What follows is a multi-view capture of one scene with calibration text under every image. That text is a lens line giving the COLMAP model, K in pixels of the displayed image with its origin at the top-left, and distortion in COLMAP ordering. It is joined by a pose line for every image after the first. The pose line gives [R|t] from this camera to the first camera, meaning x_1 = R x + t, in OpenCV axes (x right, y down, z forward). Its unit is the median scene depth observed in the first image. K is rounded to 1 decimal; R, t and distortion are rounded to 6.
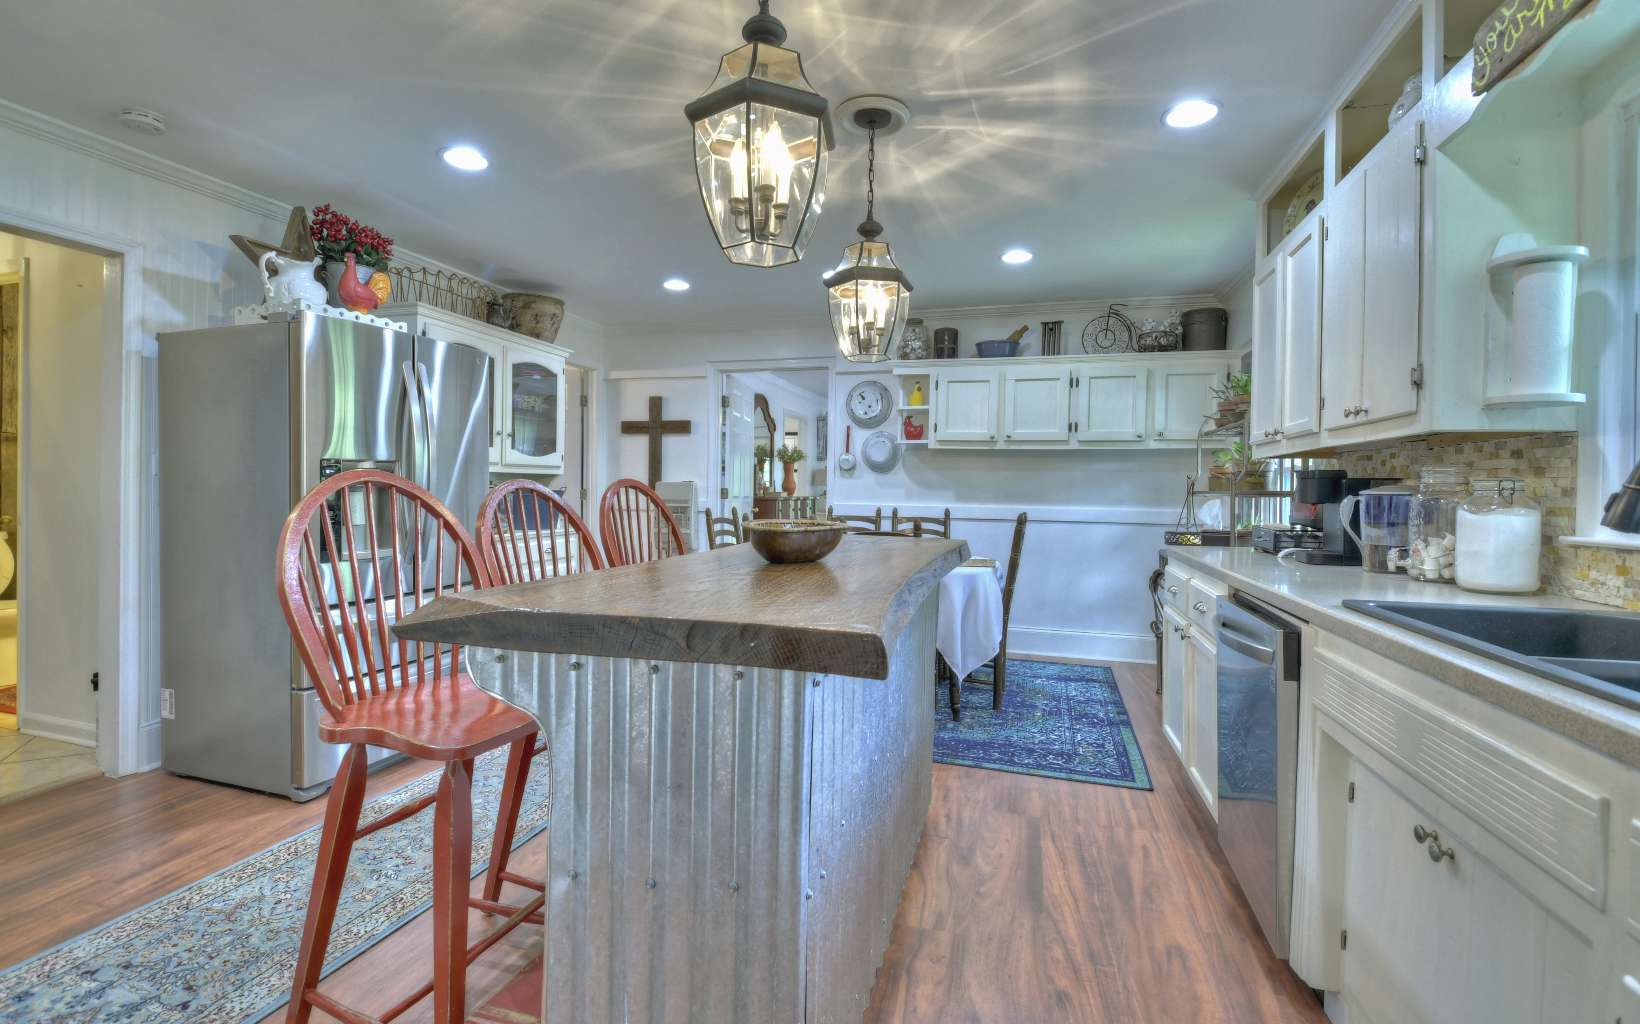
lens RADIAL K [[721.4, 0, 813.2], [0, 721.4, 502.3], [0, 0, 1]] dist [0.011101, -0.023751]
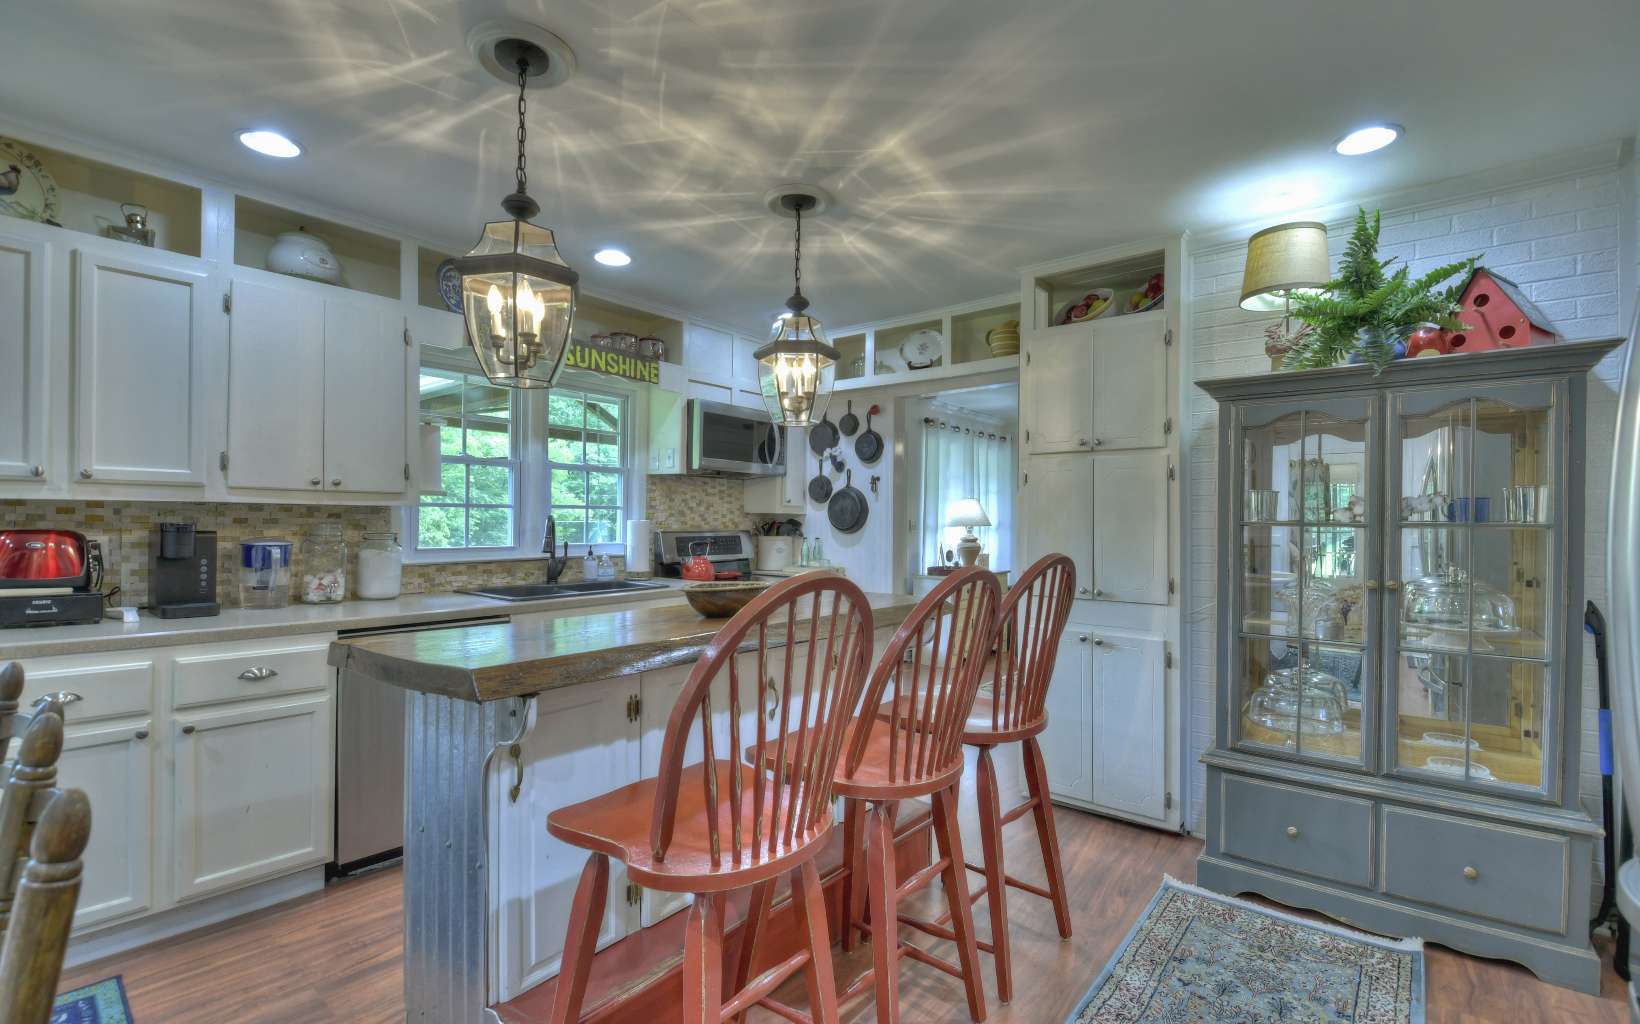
lens RADIAL K [[721.4, 0, 813.2], [0, 721.4, 502.3], [0, 0, 1]] dist [0.011101, -0.023751]
pose [[-0.925210, -0.014645, 0.379173, -0.400526], [-0.014598, 0.999889, 0.002998, -0.077576], [-0.379175, -0.002762, -0.925321, 1.332569]]
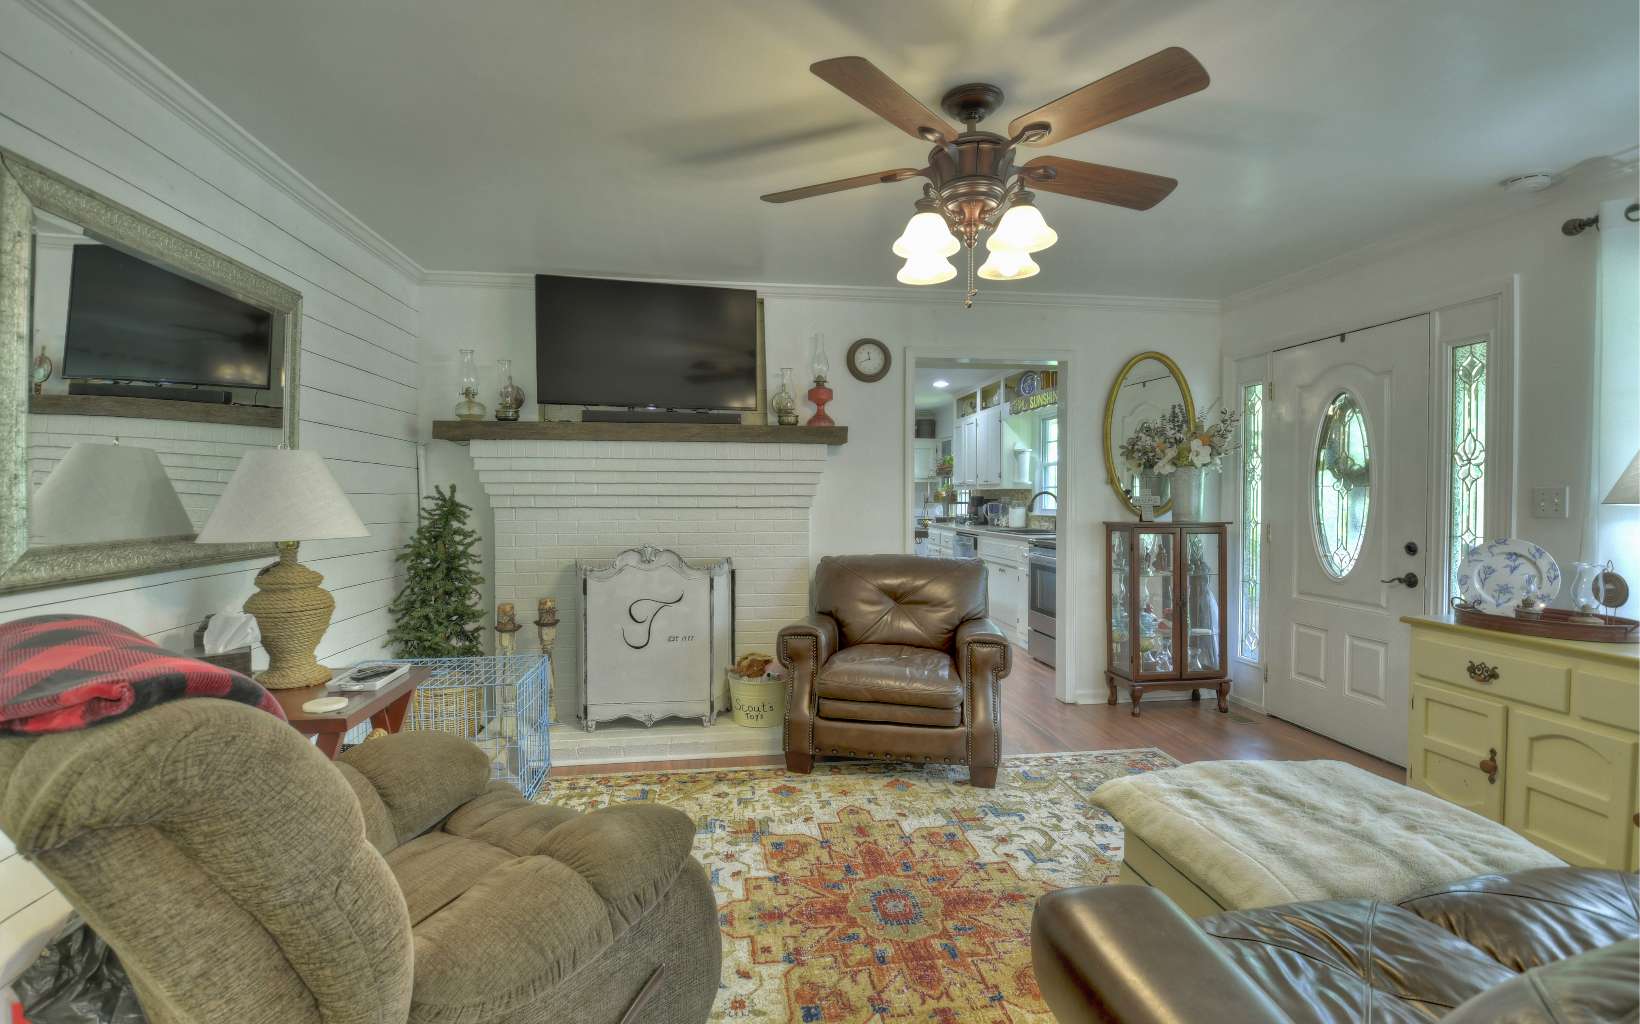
lens RADIAL K [[721.4, 0, 813.2], [0, 721.4, 502.3], [0, 0, 1]] dist [0.011101, -0.023751]
pose [[0.912556, -0.016982, 0.408600, -1.052815], [0.019285, 0.999813, -0.001517, -0.022600], [-0.408497, 0.009265, 0.912712, -1.349112]]
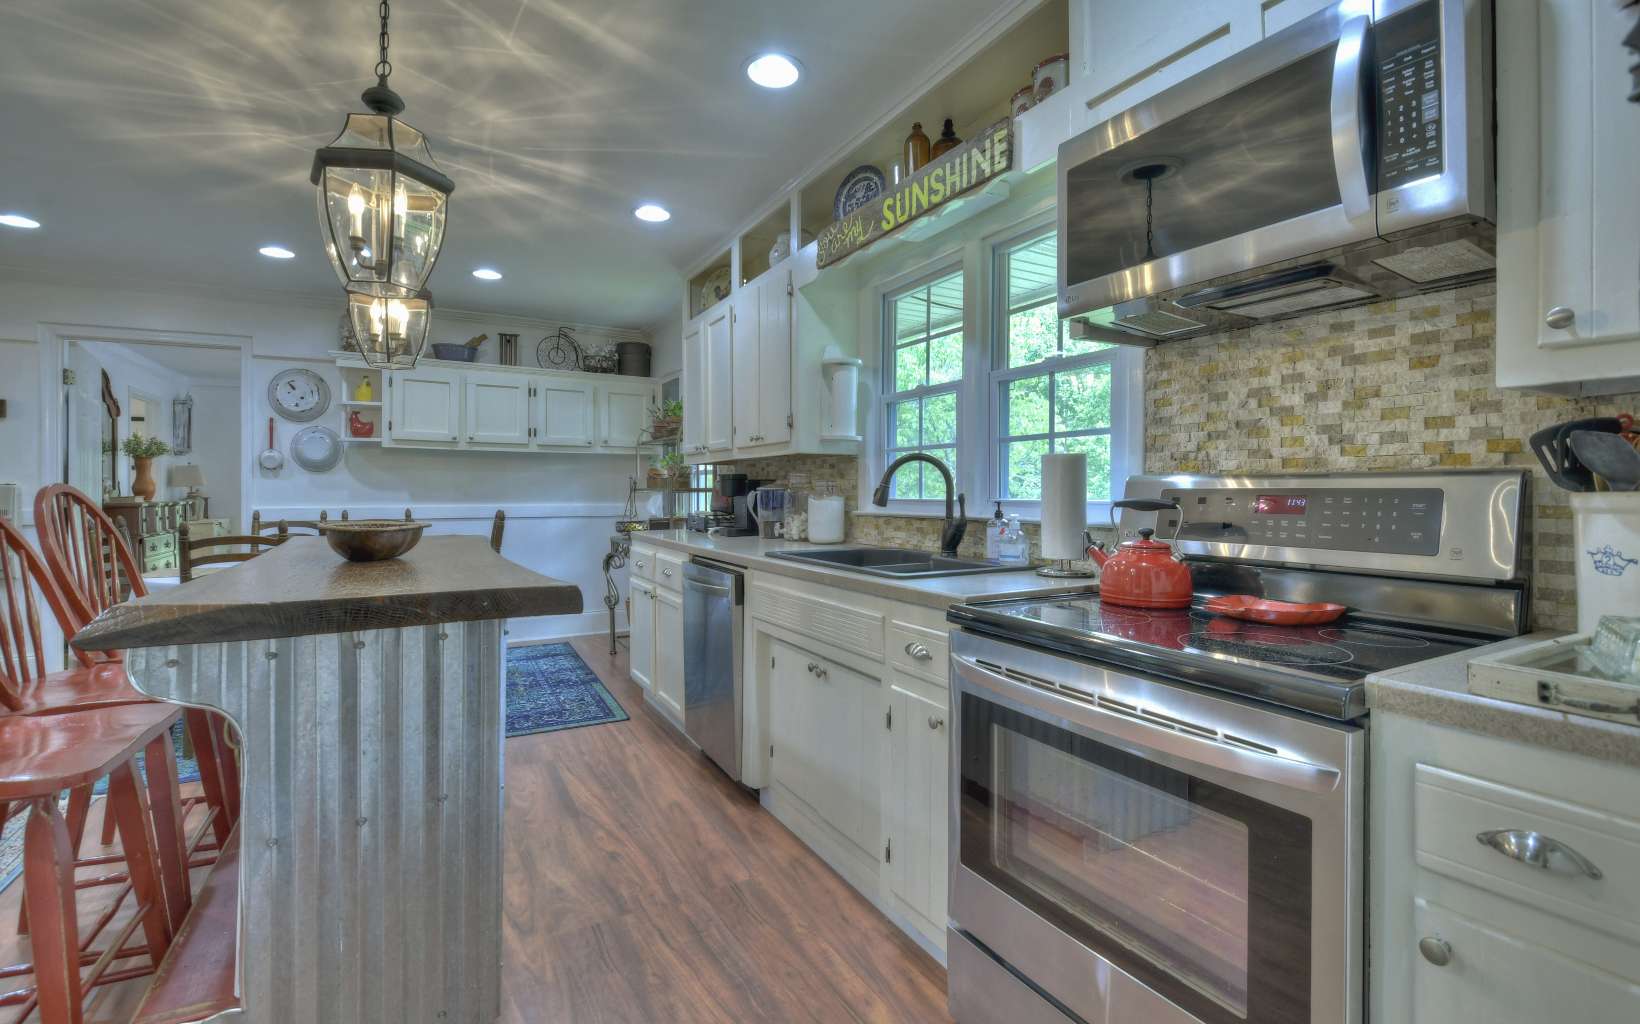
lens RADIAL K [[721.4, 0, 813.2], [0, 721.4, 502.3], [0, 0, 1]] dist [0.011101, -0.023751]
pose [[0.704935, -0.024793, 0.708838, -0.208437], [0.022231, 0.999670, 0.012857, -0.001112], [-0.708923, 0.006695, 0.705254, -0.153699]]
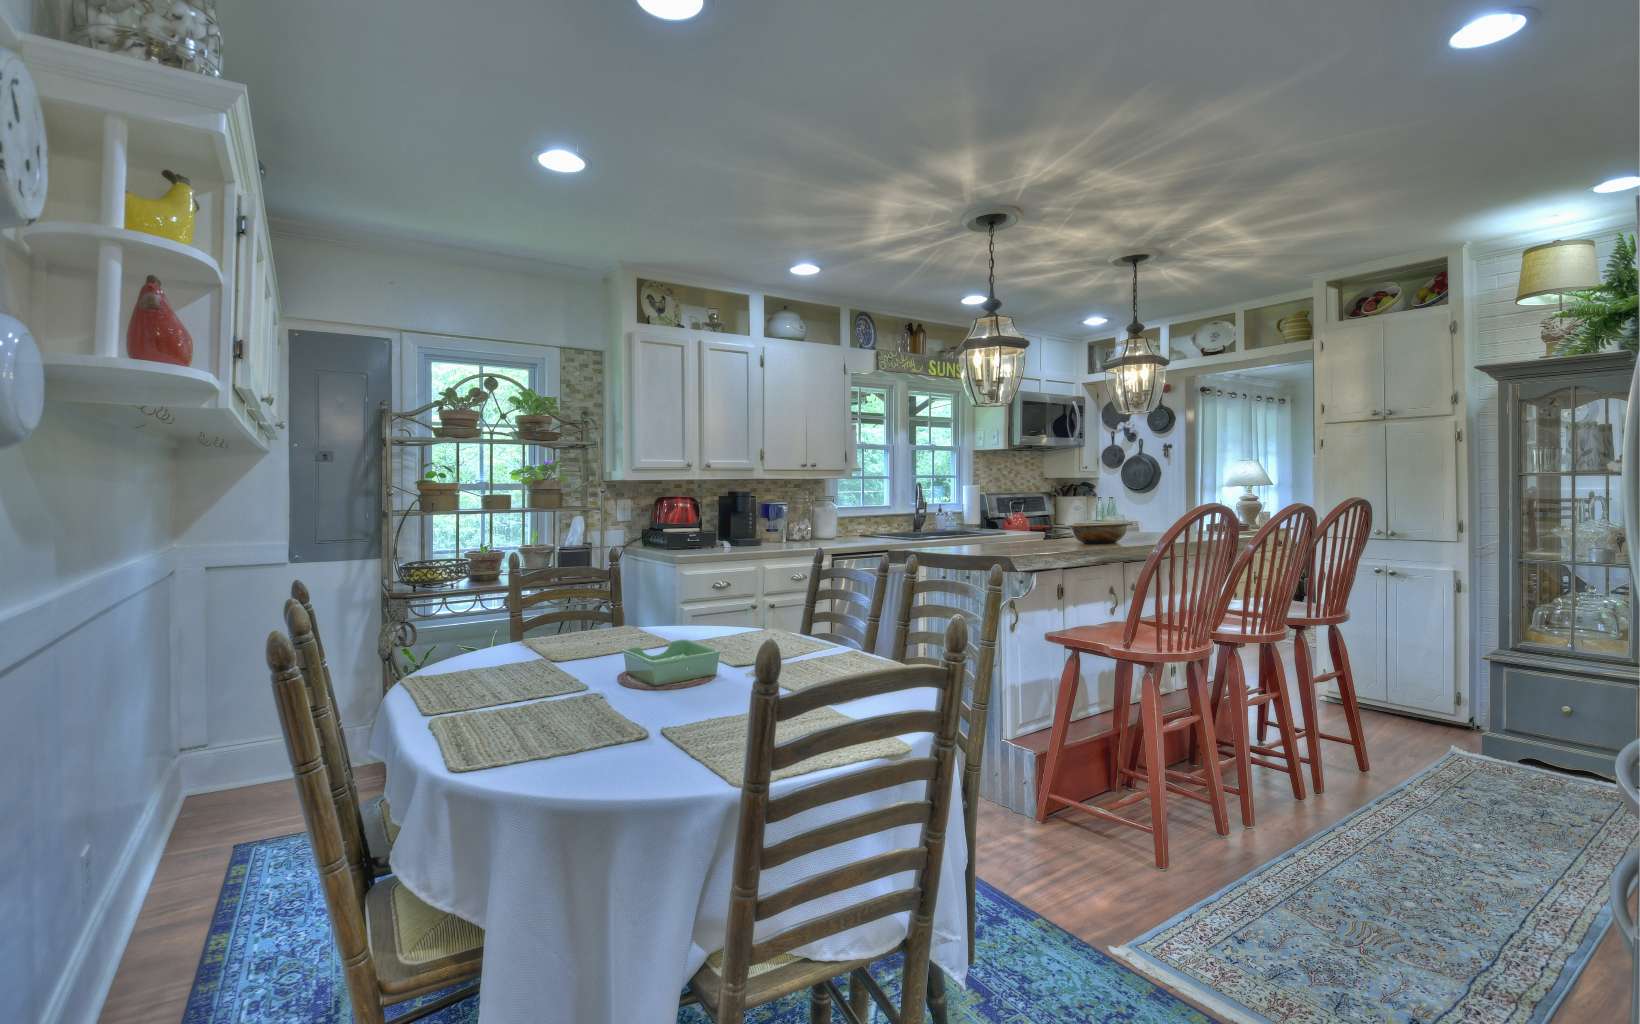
lens RADIAL K [[703.2, 0, 779.4], [0, 703.2, 492.8], [0, 0, 1]] dist [-0.031281, 0.000243]
pose [[-0.736158, -0.008335, 0.676758, -0.411512], [0.017876, 0.999336, 0.031754, -0.080891], [-0.676573, 0.035474, -0.735520, 1.863567]]
